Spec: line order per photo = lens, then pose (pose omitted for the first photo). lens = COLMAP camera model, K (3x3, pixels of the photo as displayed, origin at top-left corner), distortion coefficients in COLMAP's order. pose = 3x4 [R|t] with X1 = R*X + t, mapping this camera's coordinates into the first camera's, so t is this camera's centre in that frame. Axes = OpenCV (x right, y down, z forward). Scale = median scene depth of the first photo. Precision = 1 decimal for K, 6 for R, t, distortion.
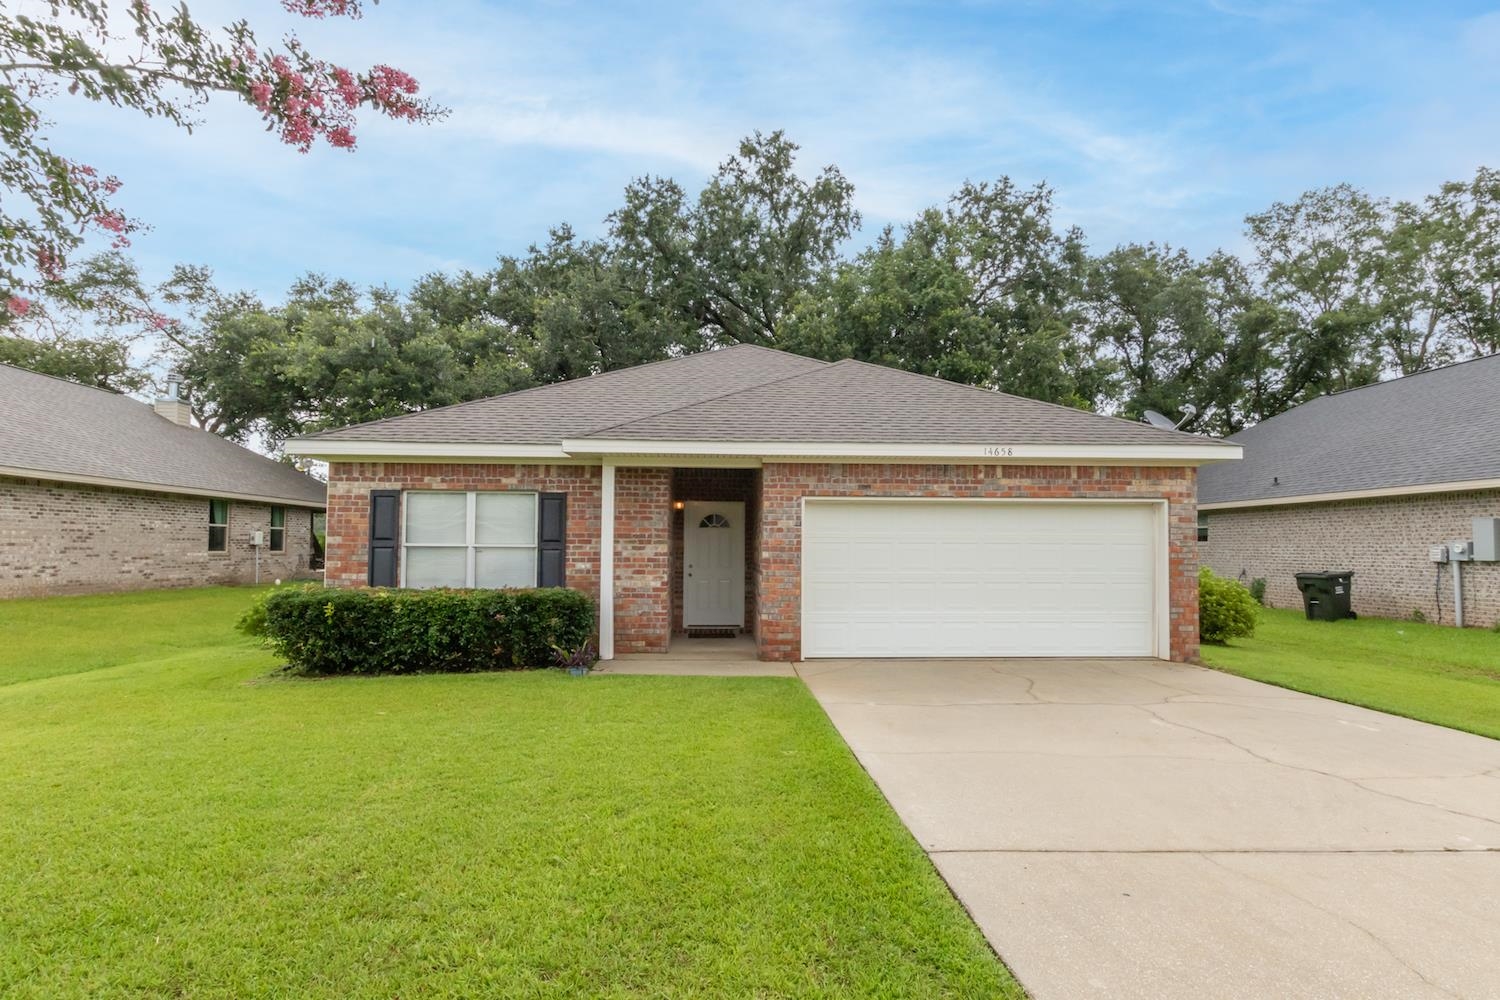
lens RADIAL K [[691.4, 0, 753.3], [0, 691.4, 555.9], [0, 0, 1]] dist [-0.000675, -0.000135]
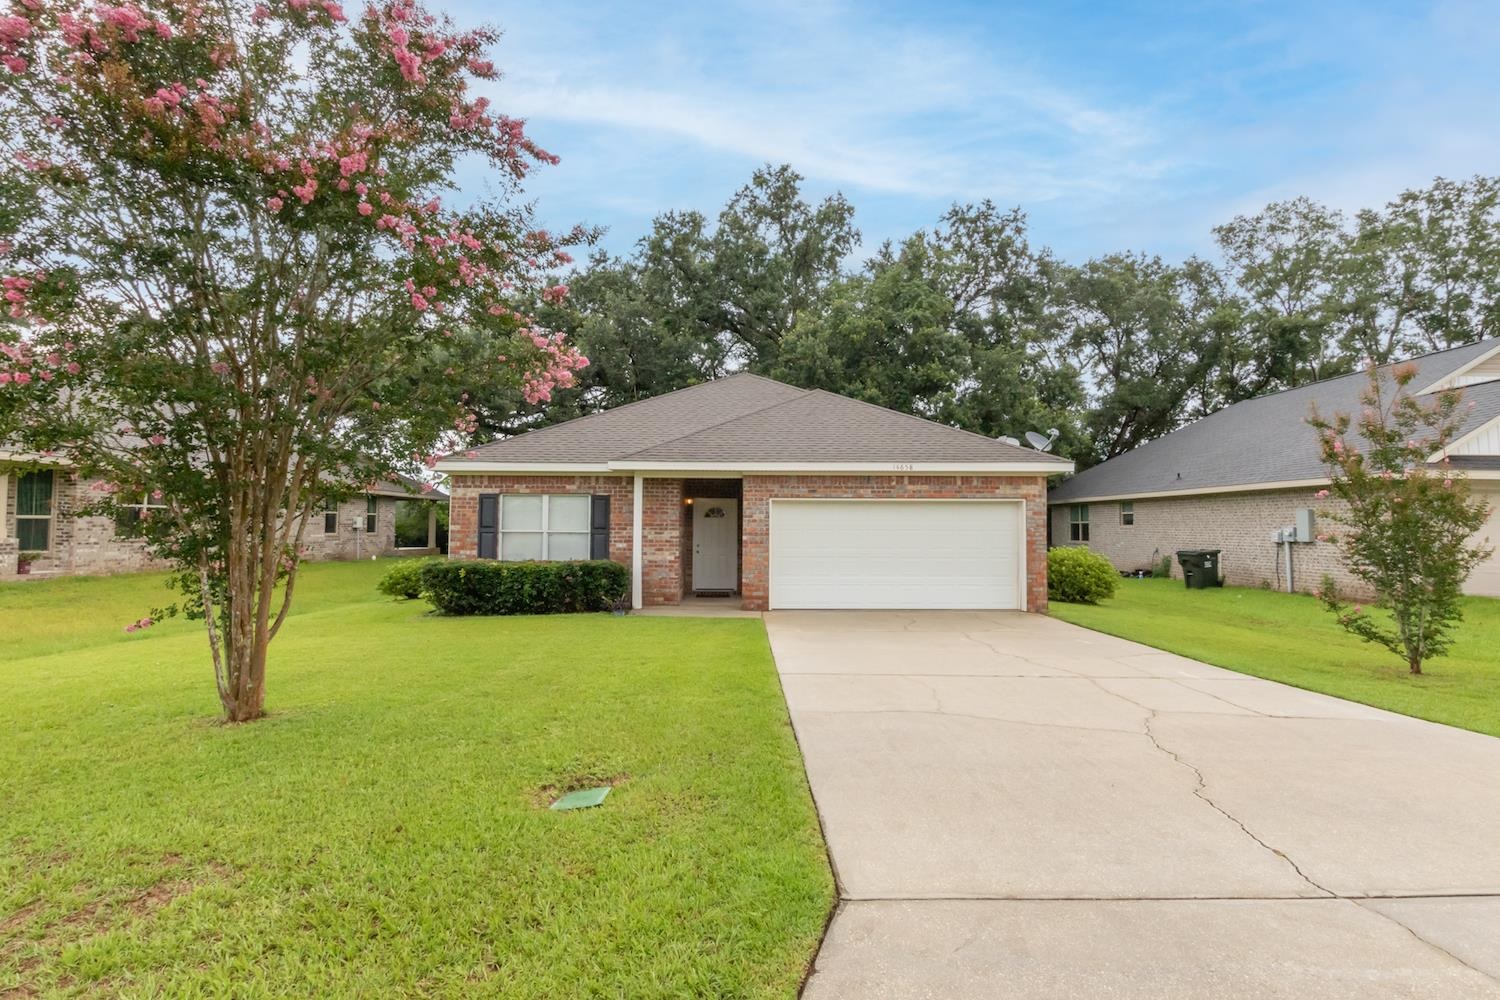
lens RADIAL K [[698.1, 0, 748.7], [0, 698.1, 535.2], [0, 0, 1]] dist [-0.000576, 0.000021]
pose [[0.998698, -0.000245, -0.051010, 0.077659], [0.000296, 0.999999, 0.000977, -0.006676], [0.051010, -0.000991, 0.998698, -0.364097]]
